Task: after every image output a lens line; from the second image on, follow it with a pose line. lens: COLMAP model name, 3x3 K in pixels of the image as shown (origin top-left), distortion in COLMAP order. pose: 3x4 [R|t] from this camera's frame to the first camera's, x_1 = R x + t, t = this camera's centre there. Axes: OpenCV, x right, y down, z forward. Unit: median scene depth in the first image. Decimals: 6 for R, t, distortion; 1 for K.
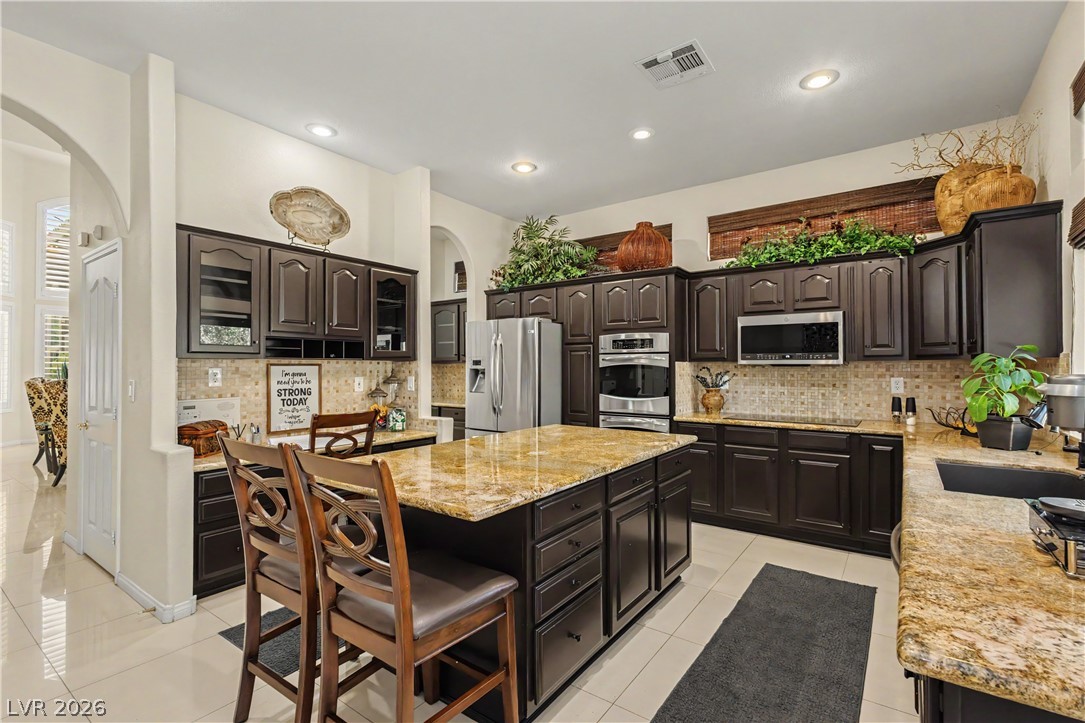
lens RADIAL K [[501.3, 0, 542.5], [0, 501.3, 361.5], [0, 0, 1]] dist [0.002949, 0.000464]
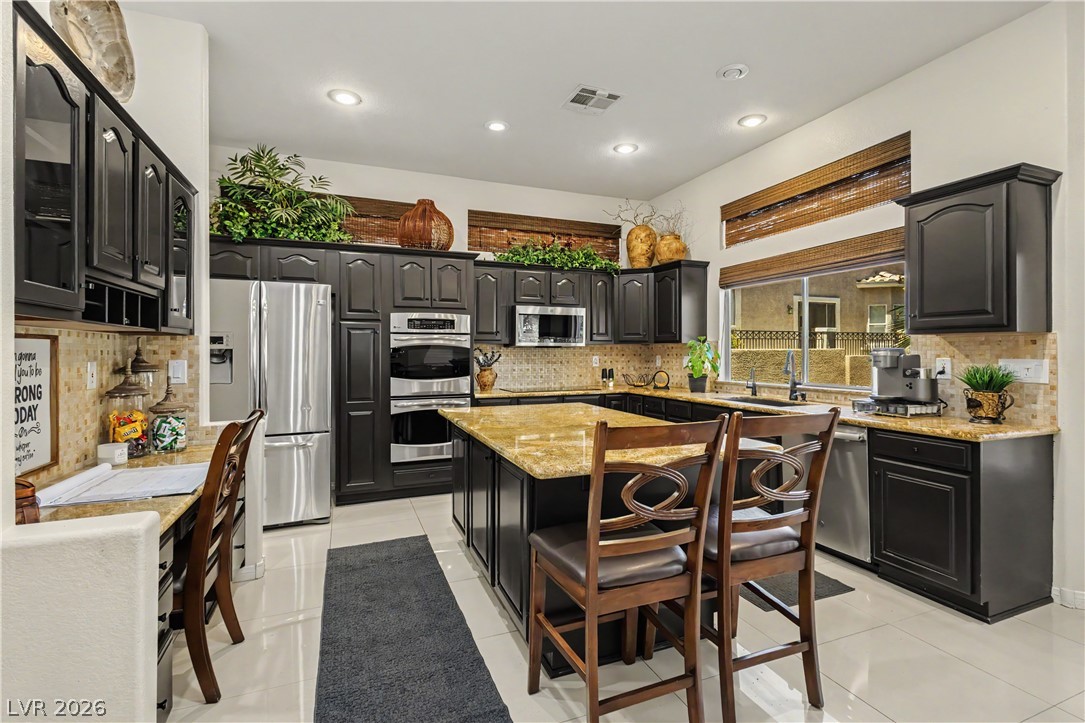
lens RADIAL K [[515.0, 0, 569.6], [0, 515.0, 357.4], [0, 0, 1]] dist [0.000810, 0.000638]
pose [[0.504020, -0.008661, 0.863649, -0.573090], [-0.008174, 0.999857, 0.014798, 0.013220], [-0.863653, -0.014518, 0.503877, 0.272758]]
